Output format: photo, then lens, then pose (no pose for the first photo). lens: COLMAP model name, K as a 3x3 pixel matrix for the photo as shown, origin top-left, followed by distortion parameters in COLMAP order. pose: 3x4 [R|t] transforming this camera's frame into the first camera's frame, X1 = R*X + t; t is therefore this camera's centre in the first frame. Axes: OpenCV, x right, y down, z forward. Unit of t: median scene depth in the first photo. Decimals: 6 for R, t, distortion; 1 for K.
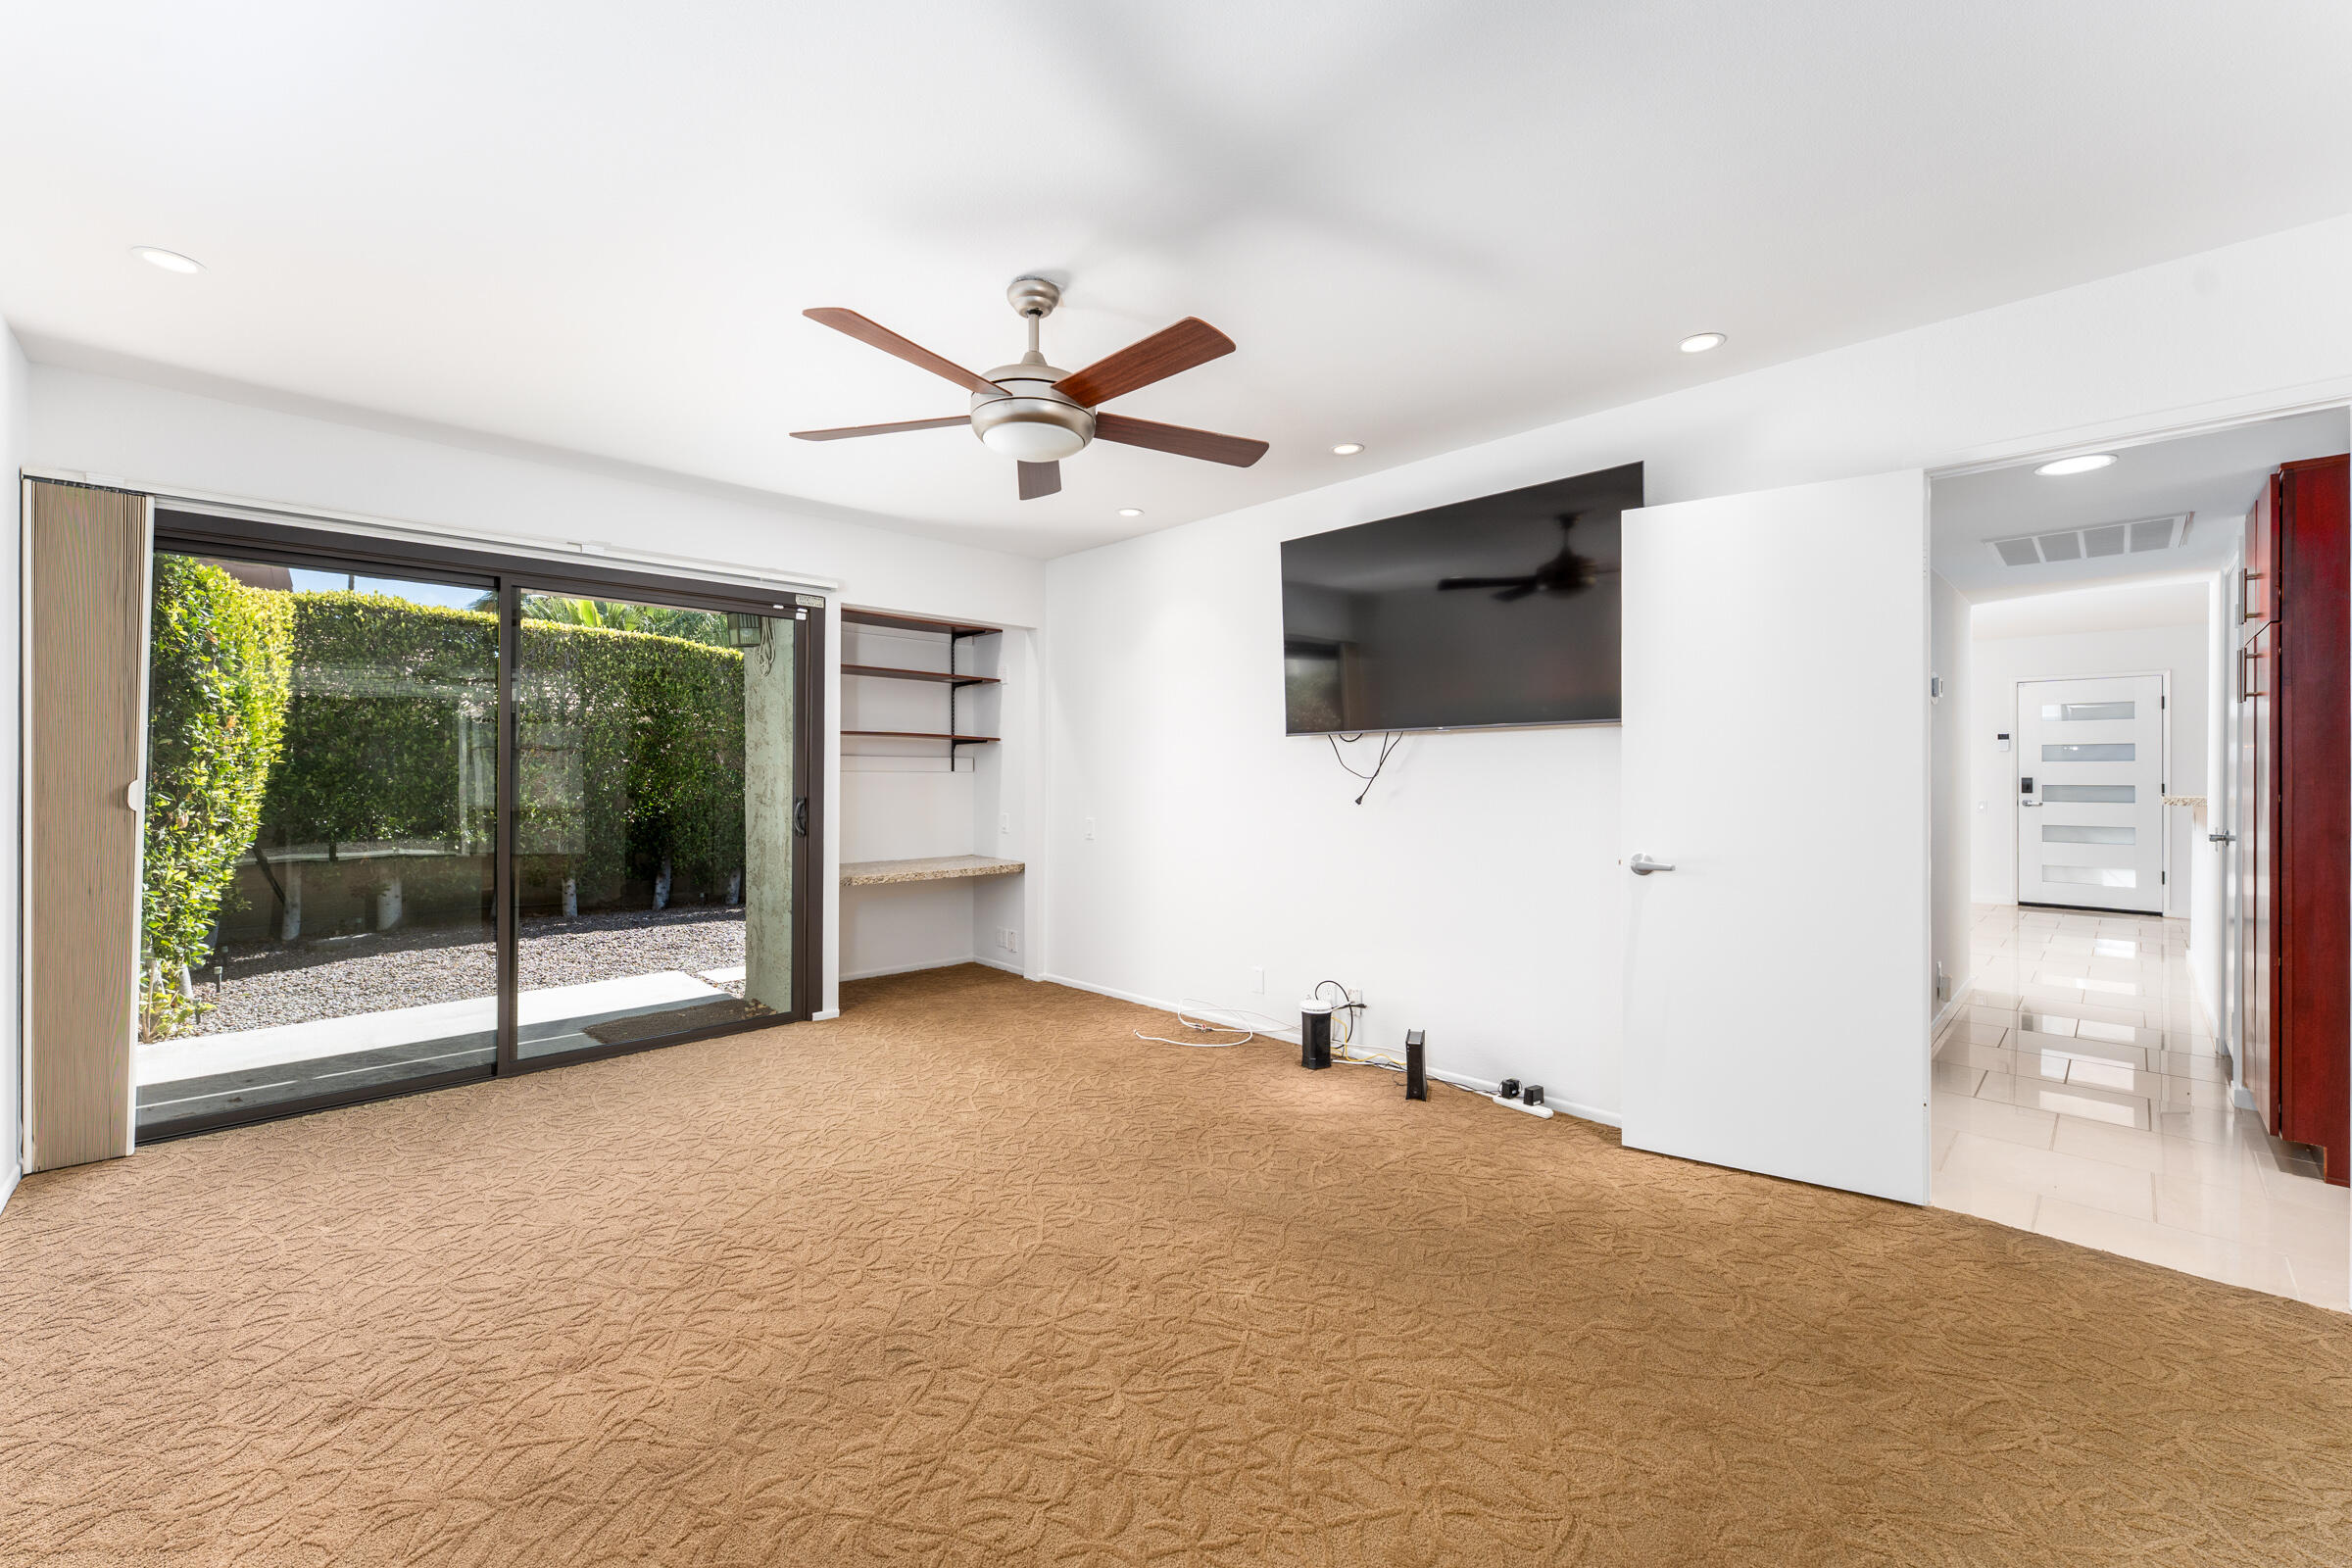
lens RADIAL K [[946.6, 0, 1173.4], [0, 946.6, 769.0], [0, 0, 1]] dist [0.000192, 0.000005]
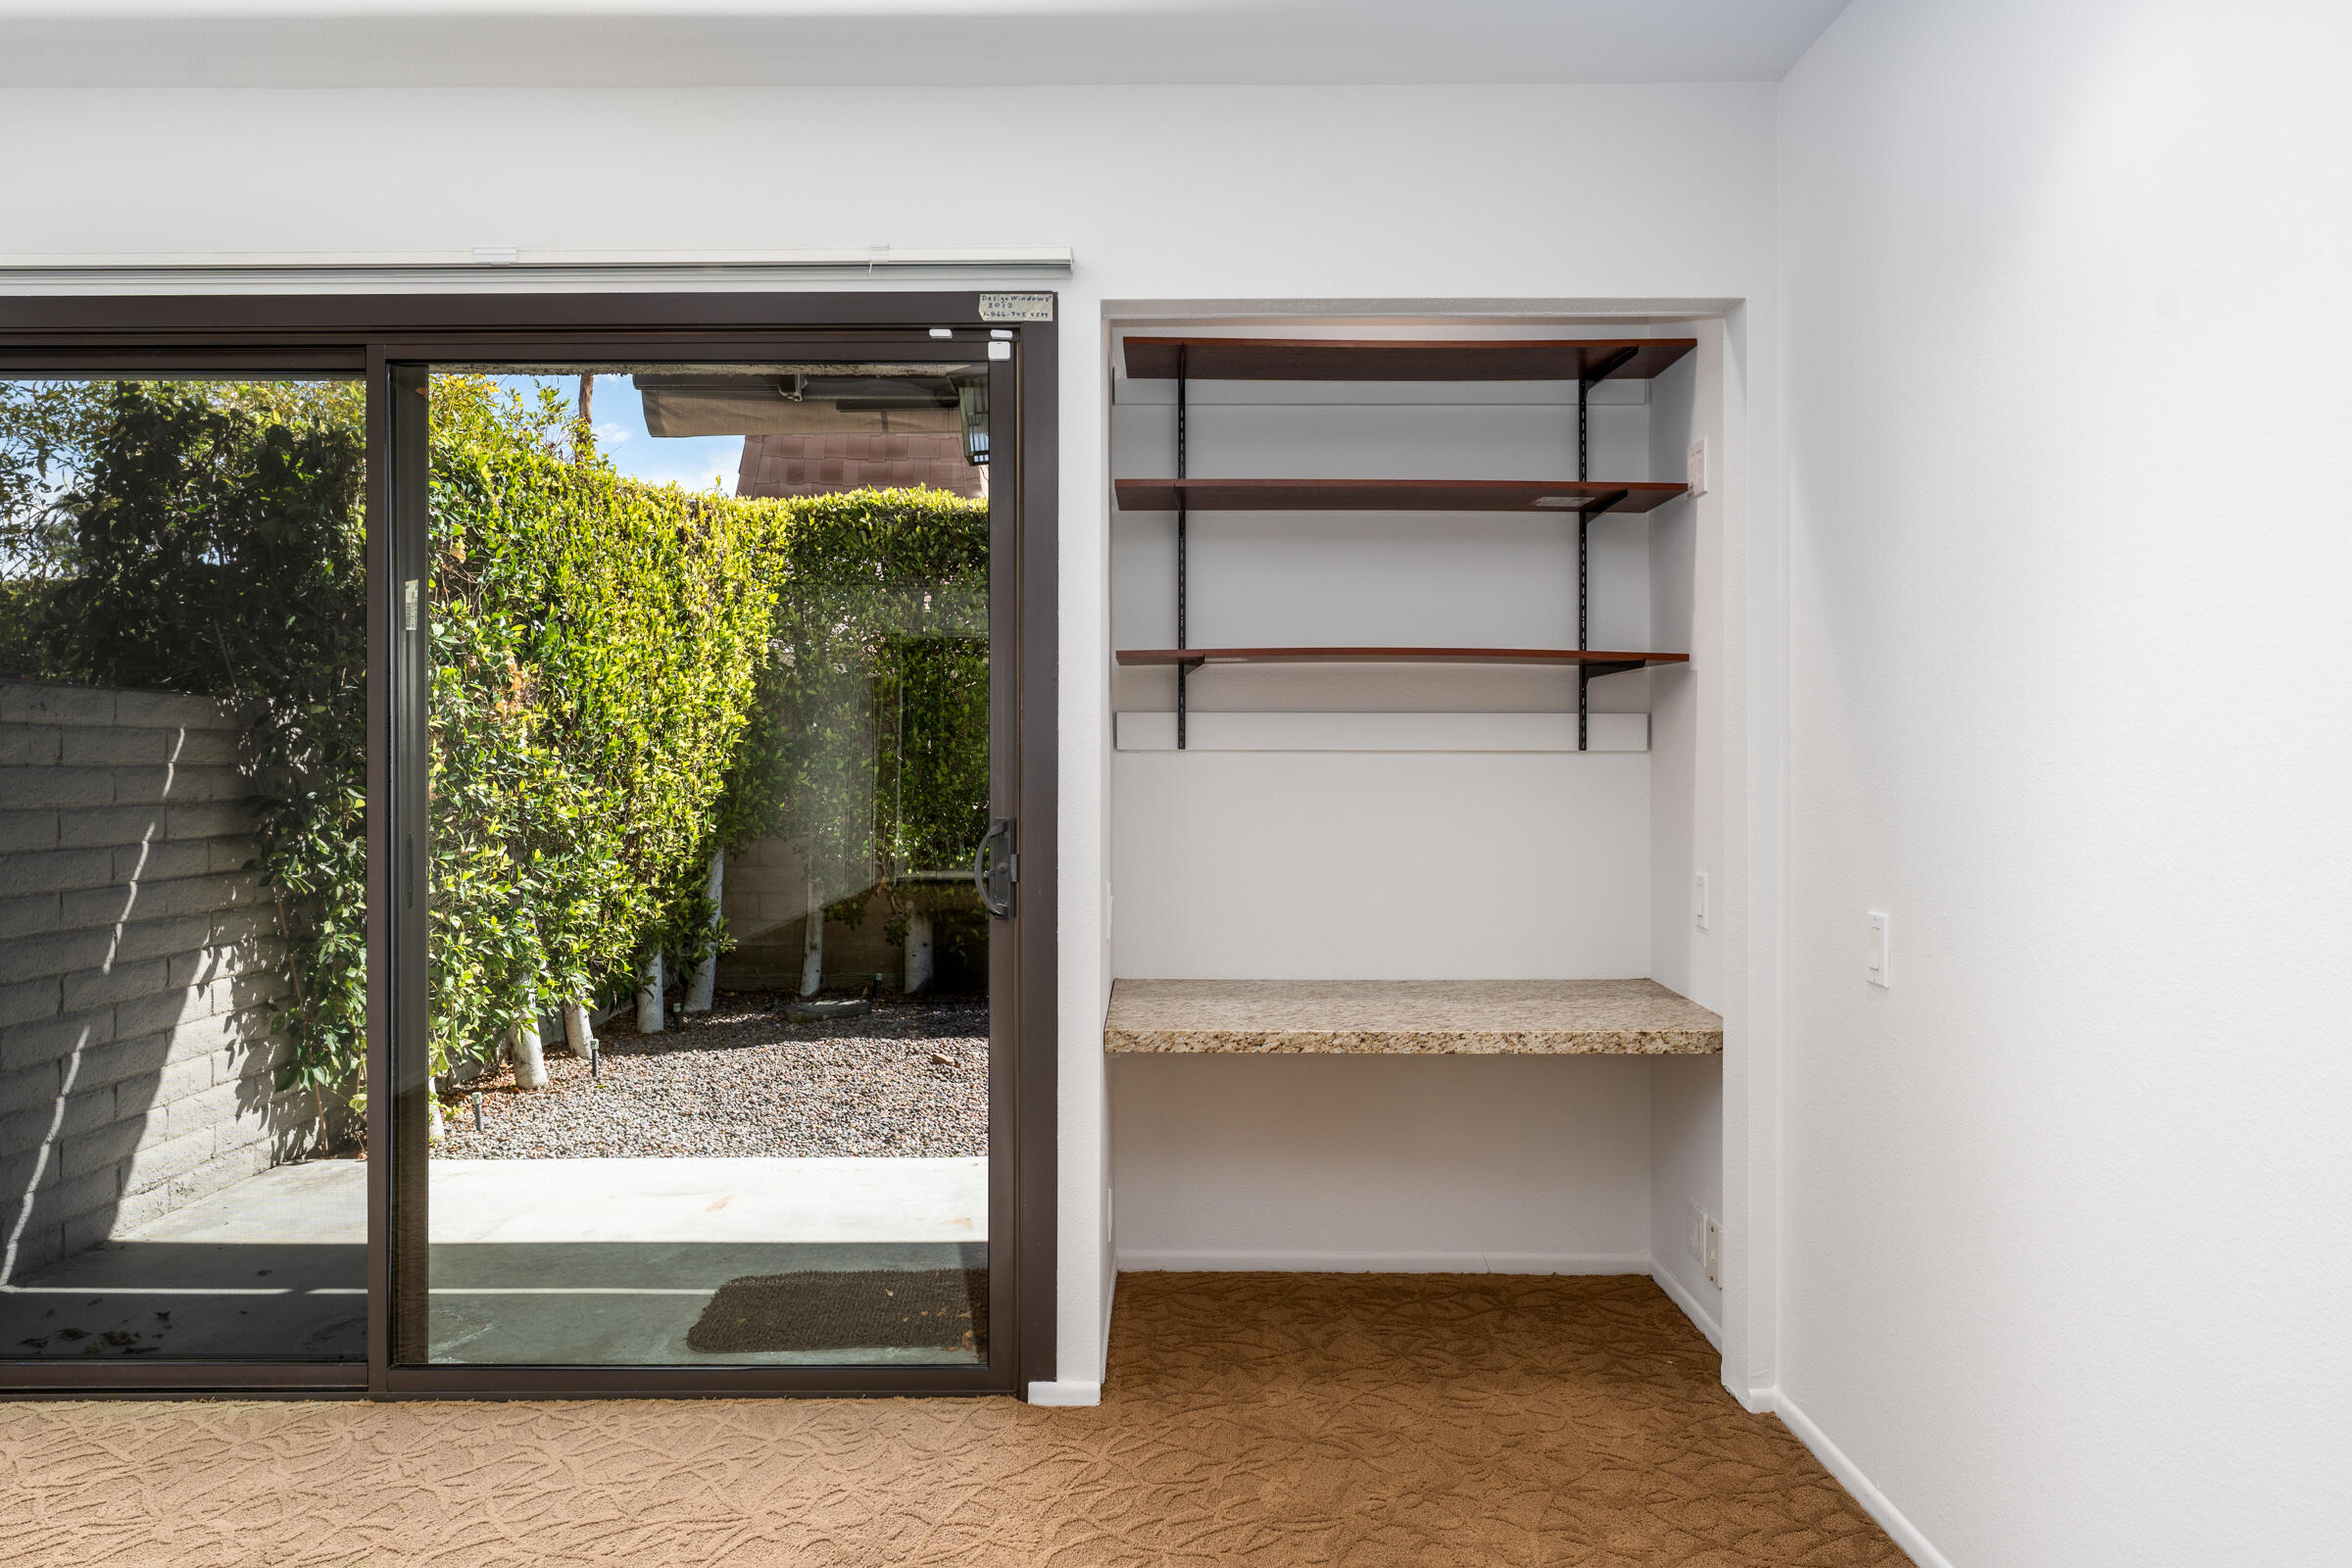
lens RADIAL K [[1572.6, 0, 1184.4], [0, 1572.6, 757.6], [0, 0, 1]] dist [0.000342, -0.002289]
pose [[0.711756, -0.000202, -0.702427, 0.110295], [0.006141, 0.999964, 0.005936, 0.001437], [0.702400, -0.008539, 0.711731, 0.585856]]
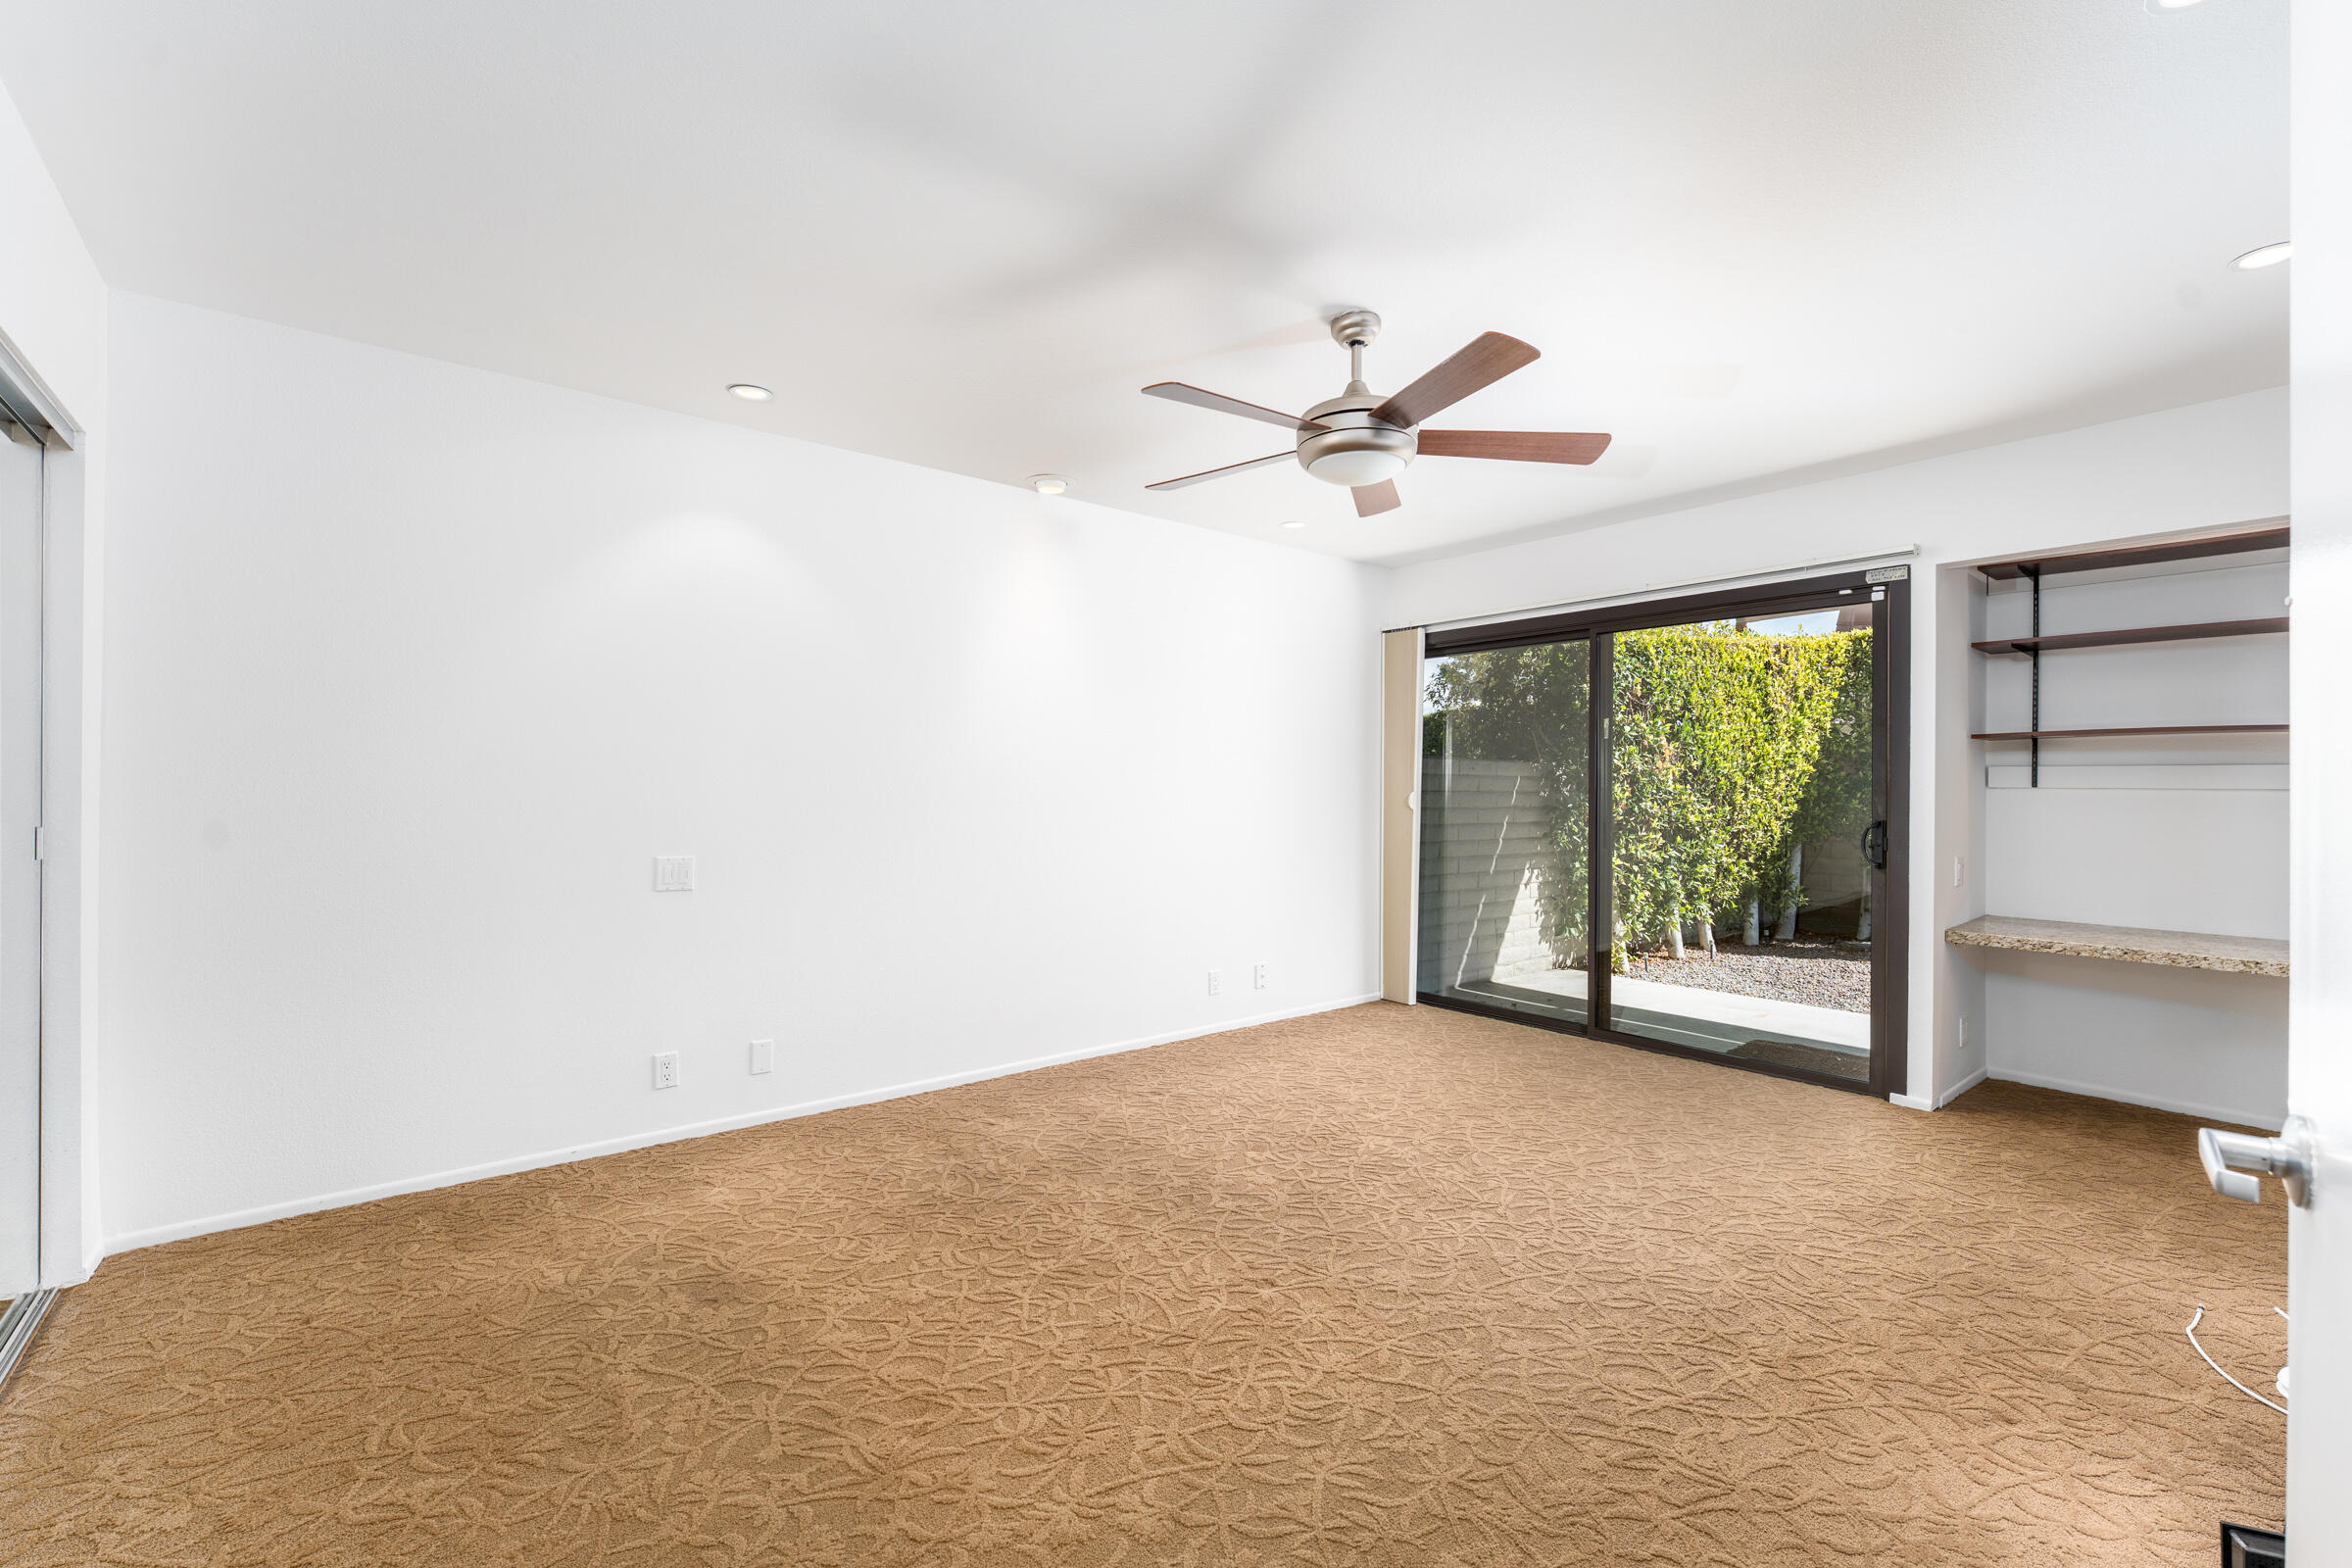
lens RADIAL K [[1002.1, 0, 1176.0], [0, 1002.1, 784.0], [0, 0, 1]] dist [-0.002209, 0.000012]
pose [[-0.094182, -0.002938, -0.995551, 0.506353], [0.000591, 0.999995, -0.003007, 0.001117], [0.995555, -0.000872, -0.094180, 0.476770]]
